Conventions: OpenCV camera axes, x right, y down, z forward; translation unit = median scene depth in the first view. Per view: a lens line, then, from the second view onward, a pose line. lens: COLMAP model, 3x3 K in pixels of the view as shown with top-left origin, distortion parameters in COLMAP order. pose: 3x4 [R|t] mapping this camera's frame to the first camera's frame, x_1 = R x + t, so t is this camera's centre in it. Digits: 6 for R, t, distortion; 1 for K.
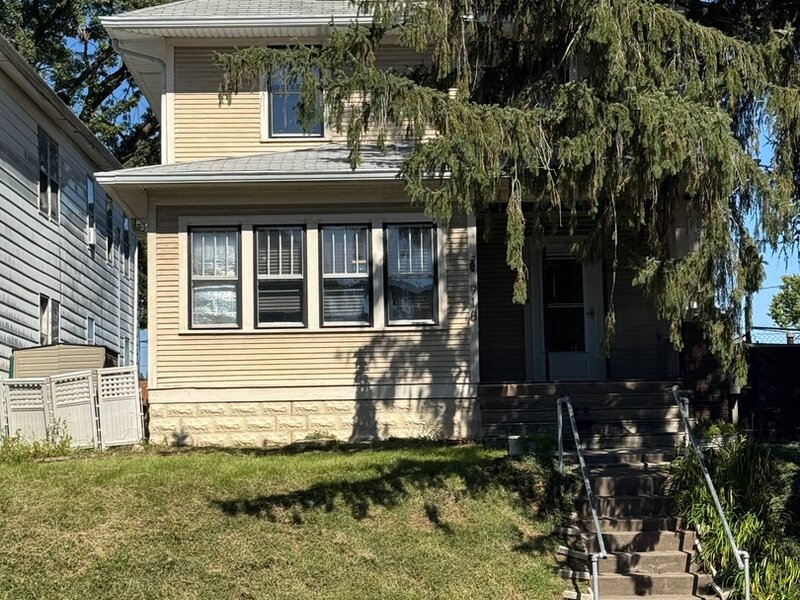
lens RADIAL K [[1879.5, 0, 400.2], [0, 1879.5, 298.8], [0, 0, 1]] dist [-0.179152, 0.000000]
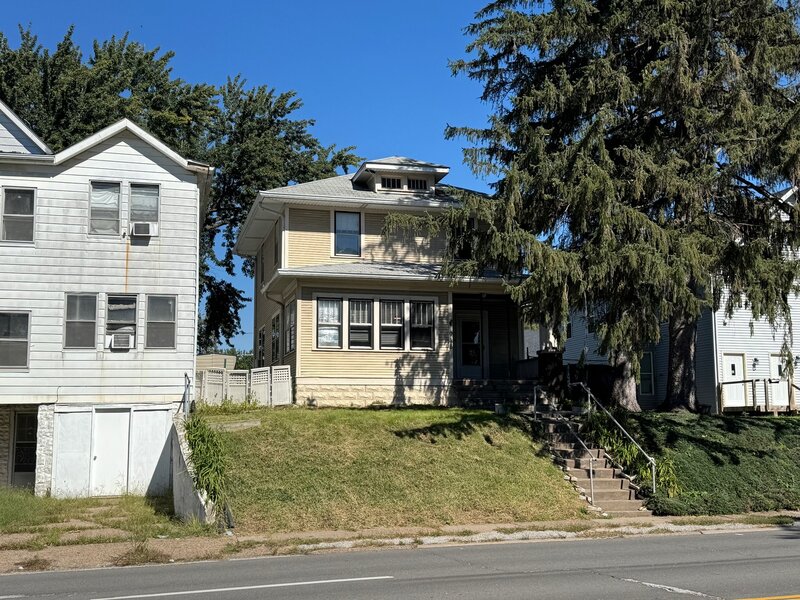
lens RADIAL K [[958.3, 0, 399.8], [0, 958.3, 304.6], [0, 0, 1]] dist [-0.012667, 0.000000]
pose [[0.976598, 0.045249, 0.210261, -0.243912], [-0.037237, 0.998427, -0.041911, 0.009244], [-0.211827, 0.033101, 0.976746, -0.034005]]
